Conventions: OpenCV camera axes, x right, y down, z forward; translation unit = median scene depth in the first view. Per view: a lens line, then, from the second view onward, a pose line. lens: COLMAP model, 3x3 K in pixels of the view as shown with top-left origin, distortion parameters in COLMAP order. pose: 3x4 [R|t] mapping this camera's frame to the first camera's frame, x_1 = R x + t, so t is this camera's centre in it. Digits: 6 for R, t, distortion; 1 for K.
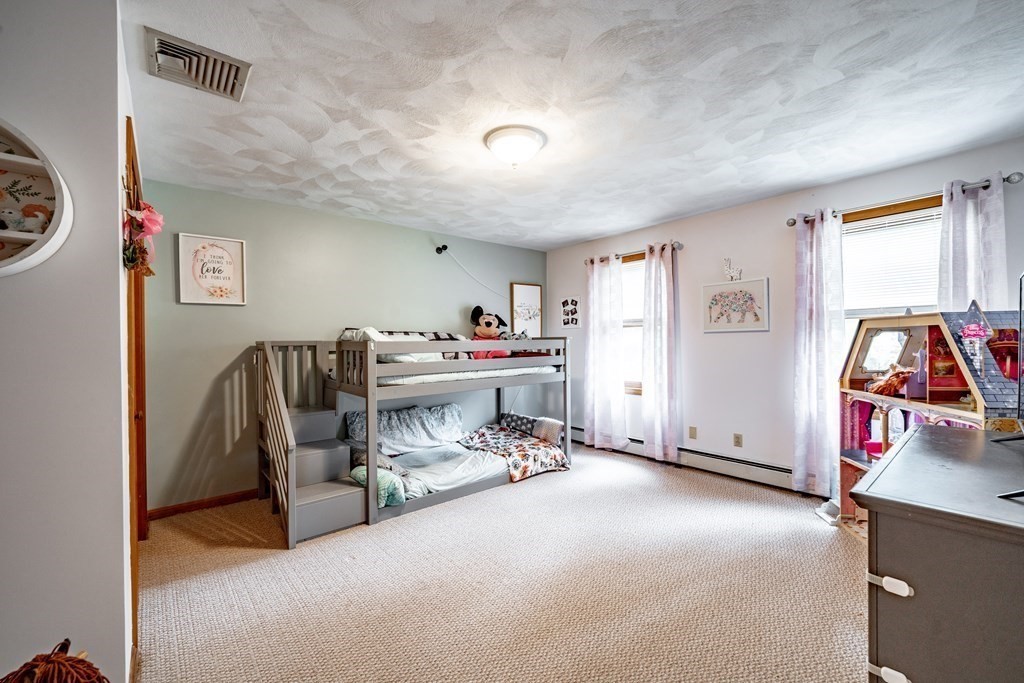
lens RADIAL K [[406.2, 0, 509.5], [0, 406.2, 345.3], [0, 0, 1]] dist [0.000200, -0.000122]
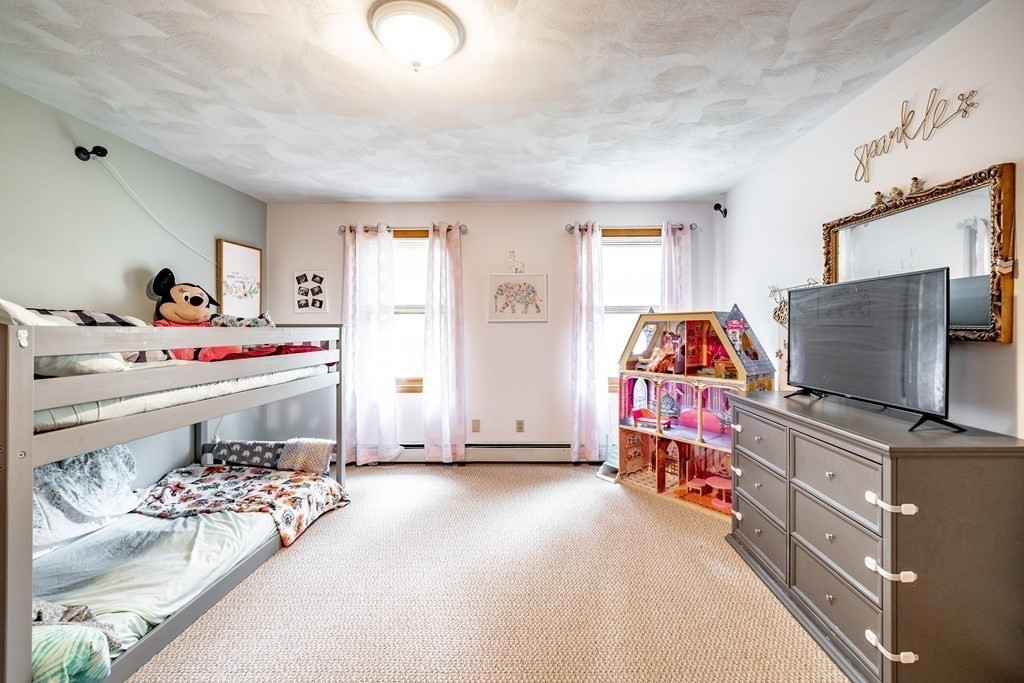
lens RADIAL K [[428.4, 0, 521.5], [0, 428.4, 330.7], [0, 0, 1]] dist [-0.000417, -0.000541]
pose [[0.660066, 0.006717, 0.751178, -0.237901], [0.002385, 0.999936, -0.011037, 0.000690], [-0.751204, 0.009077, 0.660008, 0.242984]]
